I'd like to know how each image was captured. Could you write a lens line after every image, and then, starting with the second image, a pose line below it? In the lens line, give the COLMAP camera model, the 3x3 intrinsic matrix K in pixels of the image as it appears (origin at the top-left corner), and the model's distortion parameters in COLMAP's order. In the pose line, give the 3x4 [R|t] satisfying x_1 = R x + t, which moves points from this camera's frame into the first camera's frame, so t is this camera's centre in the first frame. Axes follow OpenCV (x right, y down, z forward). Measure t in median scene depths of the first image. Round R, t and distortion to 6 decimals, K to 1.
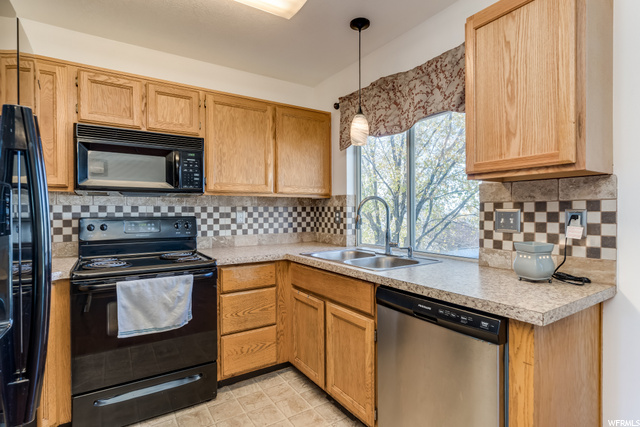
lens RADIAL K [[325.5, 0, 318.4], [0, 325.5, 214.0], [0, 0, 1]] dist [-0.002762, 0.000416]
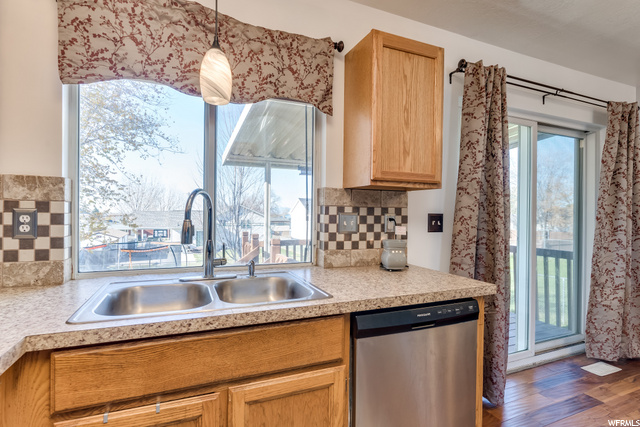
lens RADIAL K [[325.5, 0, 318.4], [0, 325.5, 214.0], [0, 0, 1]] dist [-0.002762, 0.000416]
pose [[0.169821, -0.000929, 0.985475, -0.405256], [-0.005811, 0.999981, 0.001944, -0.009379], [-0.985458, -0.006057, 0.169812, 0.677795]]
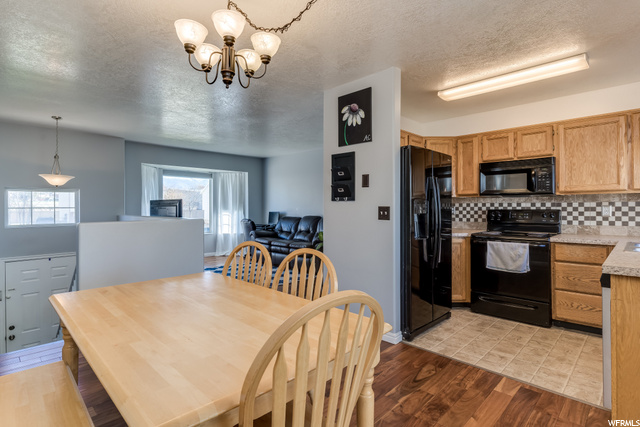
lens RADIAL K [[331.4, 0, 318.3], [0, 331.4, 205.9], [0, 0, 1]] dist [0.002657, 0.001799]
pose [[0.219835, -0.001590, -0.975536, 0.915257], [-0.003646, 0.999990, -0.002451, -0.001932], [0.975530, 0.004096, 0.219827, -0.385368]]
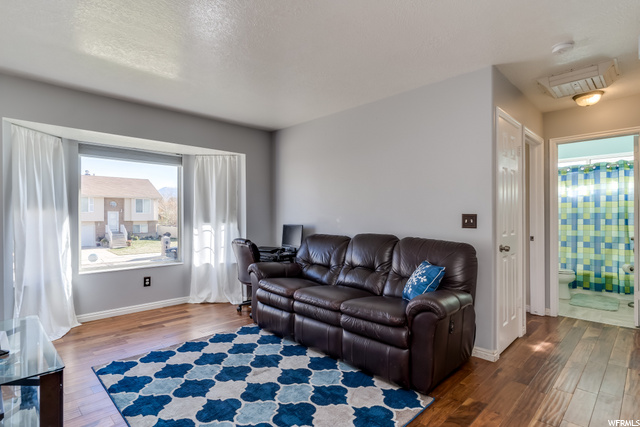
lens RADIAL K [[331.6, 0, 317.9], [0, 331.6, 215.4], [0, 0, 1]] dist [-0.000773, 0.000227]
pose [[0.209035, -0.001088, -0.977908, -0.700041], [-0.001700, 0.999997, -0.001476, 0.000539], [0.977907, 0.001971, 0.209033, -0.331073]]
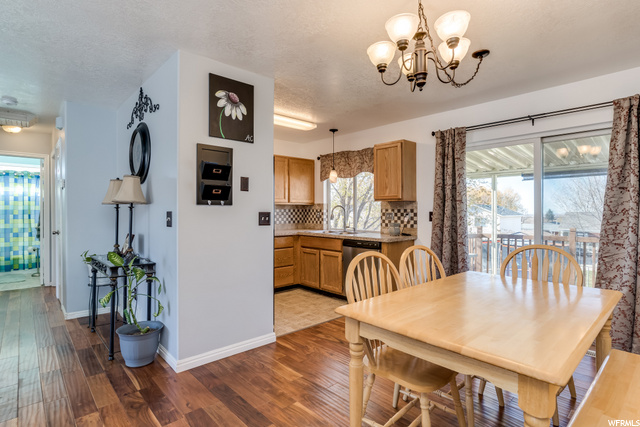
lens RADIAL K [[325.5, 0, 318.4], [0, 325.5, 214.0], [0, 0, 1]] dist [-0.002762, 0.000416]
pose [[0.986229, 0.002227, 0.165368, -0.336685], [-0.002679, 0.999993, 0.002511, -0.000450], [-0.165361, -0.002920, 0.986229, -1.174888]]
